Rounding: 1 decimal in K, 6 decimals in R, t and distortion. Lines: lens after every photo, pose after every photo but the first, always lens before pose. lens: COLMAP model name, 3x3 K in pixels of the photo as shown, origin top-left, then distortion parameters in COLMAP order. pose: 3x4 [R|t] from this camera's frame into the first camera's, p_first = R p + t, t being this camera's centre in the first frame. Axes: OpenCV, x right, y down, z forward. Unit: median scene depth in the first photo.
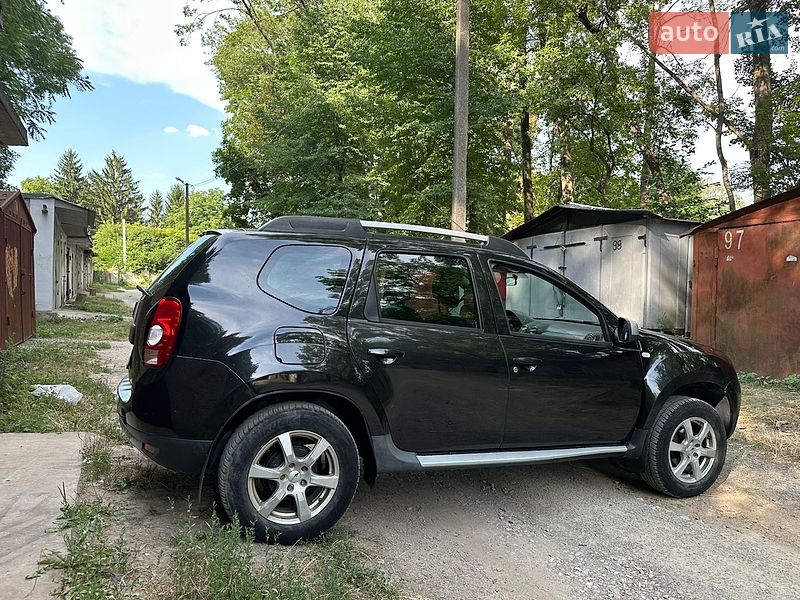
lens RADIAL K [[564.4, 0, 396.2], [0, 564.4, 297.5], [0, 0, 1]] dist [0.027737, -0.038108]
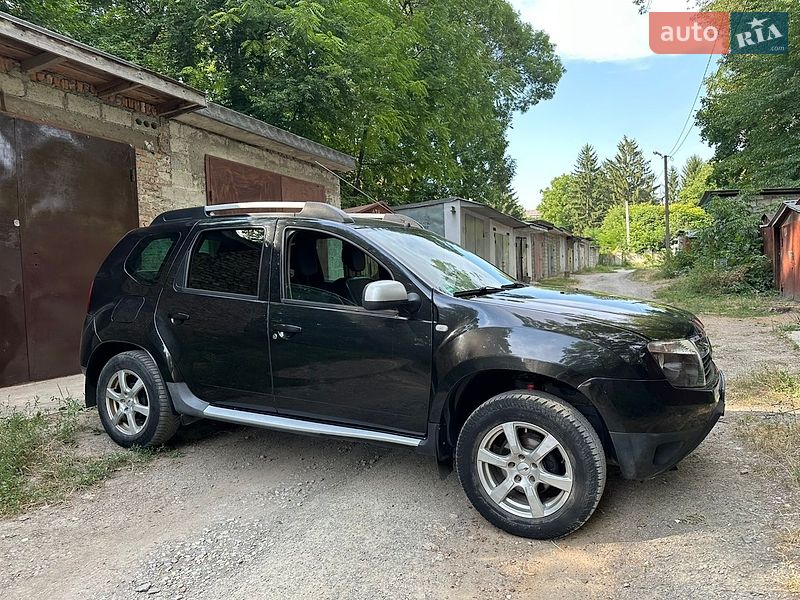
lens RADIAL K [[564.4, 0, 399.8], [0, 564.4, 301.8], [0, 0, 1]] dist [0.027737, -0.038108]
pose [[0.632544, -0.006066, -0.774501, 0.238469], [0.039037, 0.998948, 0.024059, 0.010880], [0.773540, -0.045452, 0.632115, 0.114811]]
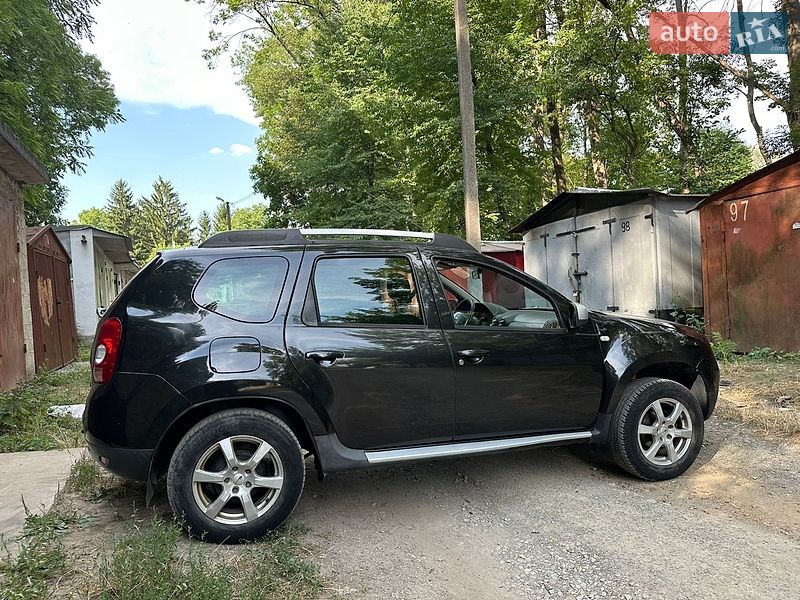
lens RADIAL K [[564.4, 0, 398.7], [0, 564.4, 297.7], [0, 0, 1]] dist [0.027737, -0.038108]
pose [[0.993398, -0.077705, -0.084389, 0.041117], [0.077726, 0.996970, -0.003039, 0.001195], [0.084370, -0.003540, 0.996428, -0.004072]]
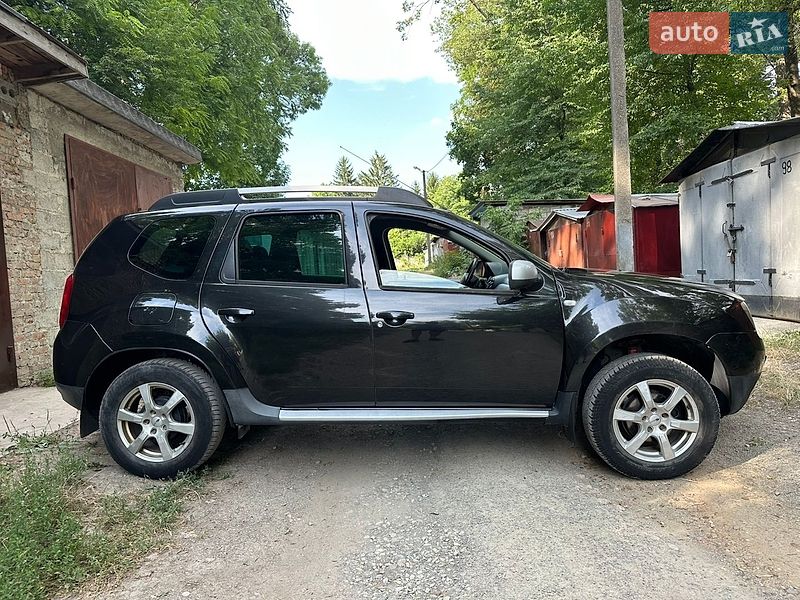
lens RADIAL K [[564.4, 0, 394.3], [0, 564.4, 297.1], [0, 0, 1]] dist [0.027737, -0.038108]
pose [[0.889846, -0.054653, -0.452977, 0.140630], [0.075086, 0.996805, 0.027234, 0.012218], [0.450041, -0.058246, 0.891106, 0.036397]]
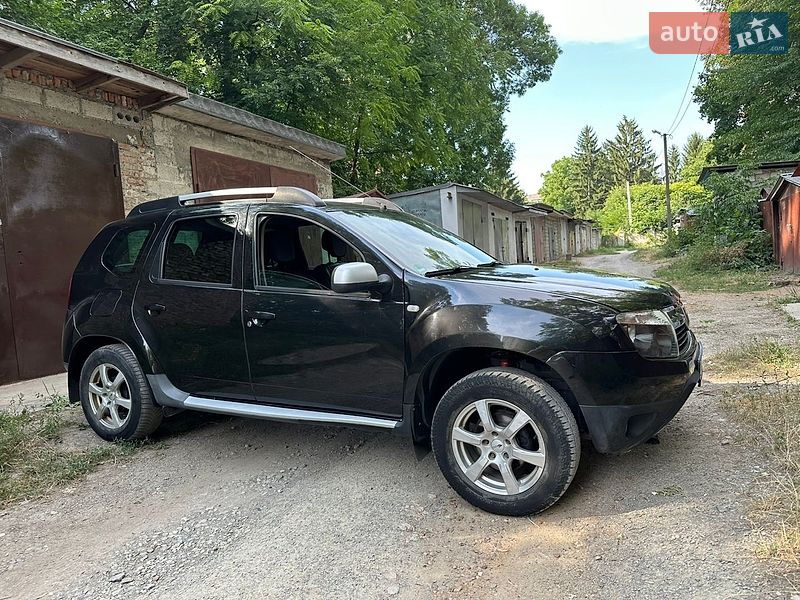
lens RADIAL K [[564.4, 0, 403.3], [0, 564.4, 301.4], [0, 0, 1]] dist [0.027737, -0.038108]
pose [[0.629741, -0.015048, -0.776659, 0.243962], [0.075279, 0.996289, 0.041735, 0.014380], [0.773149, -0.084749, 0.628537, 0.124690]]
